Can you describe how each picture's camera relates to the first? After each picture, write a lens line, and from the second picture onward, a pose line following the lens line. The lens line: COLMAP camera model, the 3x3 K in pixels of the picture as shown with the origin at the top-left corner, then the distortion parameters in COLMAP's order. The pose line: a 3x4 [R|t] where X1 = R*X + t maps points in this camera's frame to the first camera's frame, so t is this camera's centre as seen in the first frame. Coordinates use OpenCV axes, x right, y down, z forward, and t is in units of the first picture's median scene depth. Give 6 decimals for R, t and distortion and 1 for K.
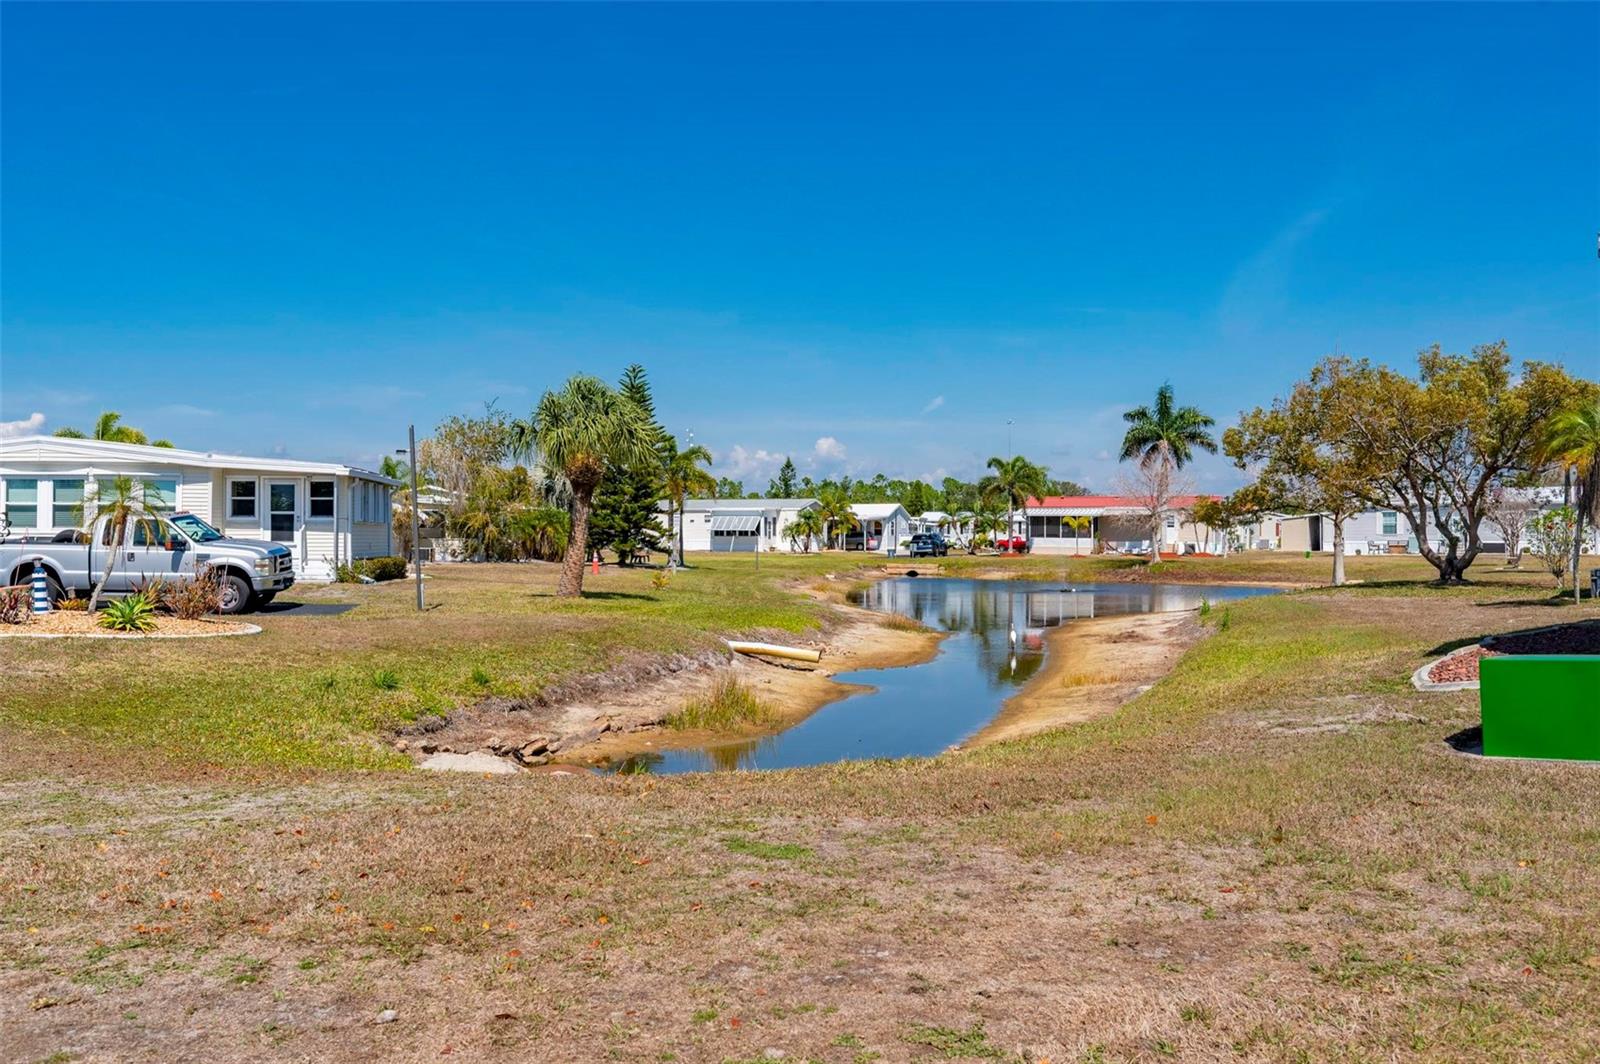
lens RADIAL K [[1398.5, 0, 800.0], [0, 1398.5, 532.0], [0, 0, 1]] dist [0.002486, -0.000505]
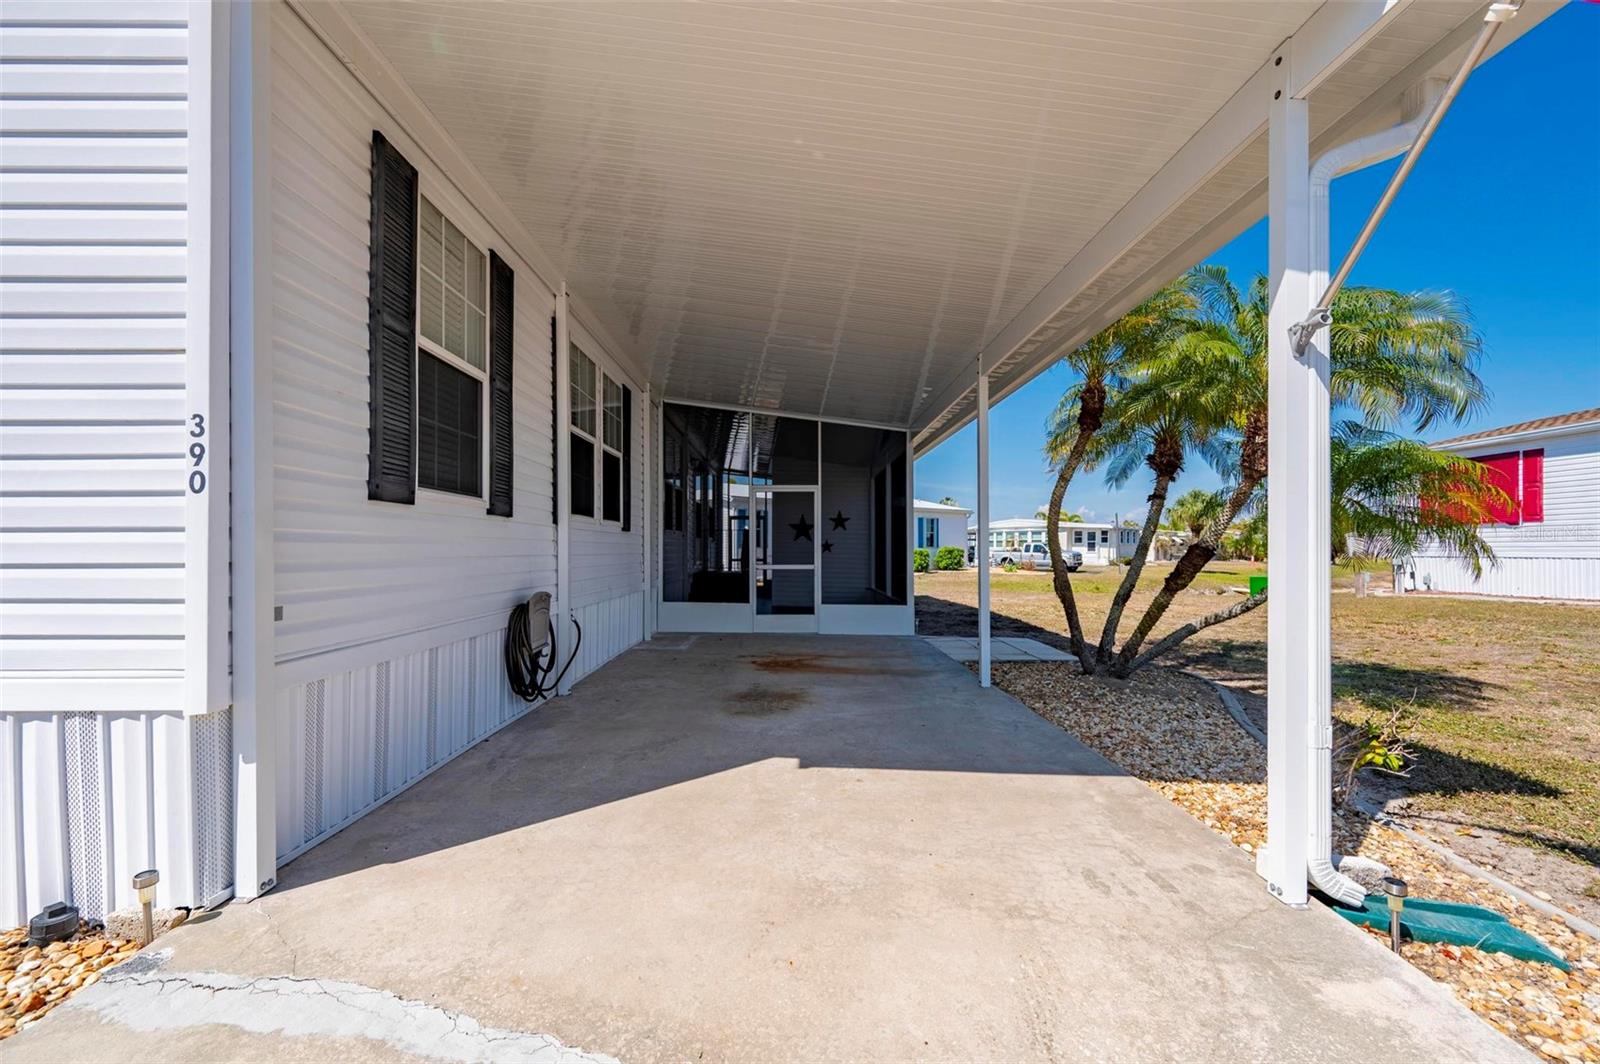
lens RADIAL K [[634.3, 0, 805.7], [0, 634.3, 527.0], [0, 0, 1]] dist [0.001056, 0.000481]
pose [[0.642051, -0.029857, -0.766080, 0.262344], [0.004299, 0.999366, -0.035345, 0.000145], [0.766650, 0.019400, 0.641772, -0.307173]]
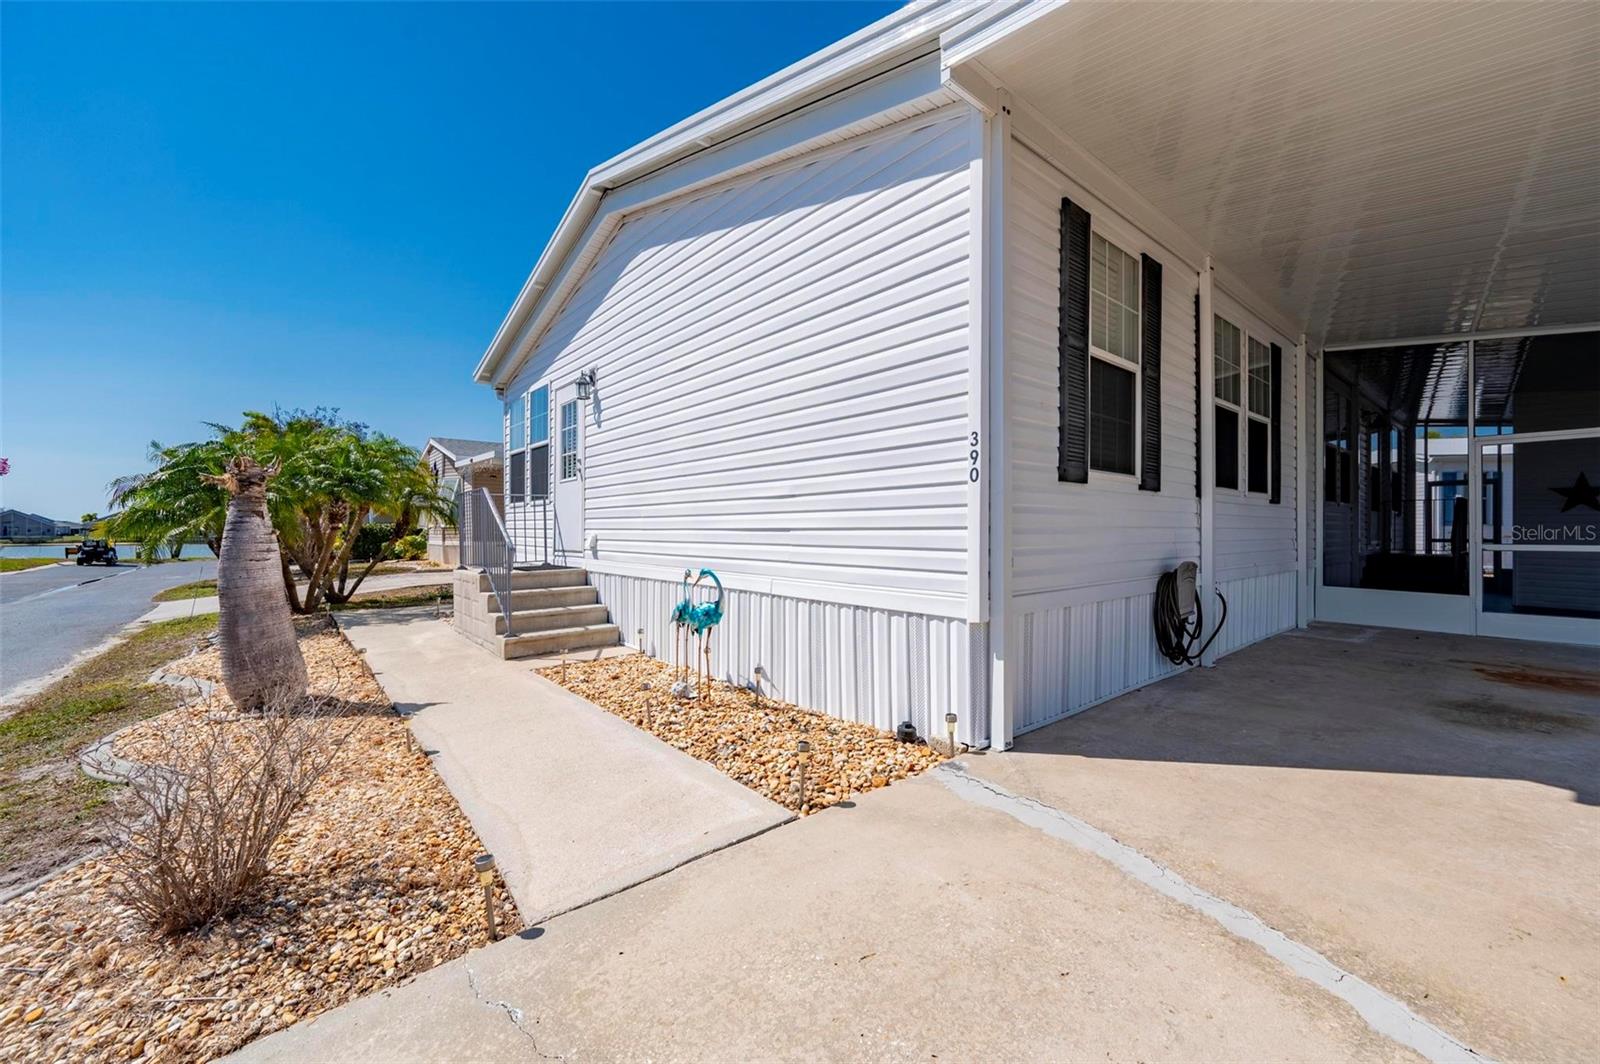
lens RADIAL K [[634.3, 0, 805.7], [0, 634.3, 527.0], [0, 0, 1]] dist [0.001056, 0.000481]
pose [[-0.191775, -0.005173, -0.981425, 0.276067], [0.000003, 0.999986, -0.005272, 0.001683], [0.981439, -0.001014, -0.191772, -0.318405]]
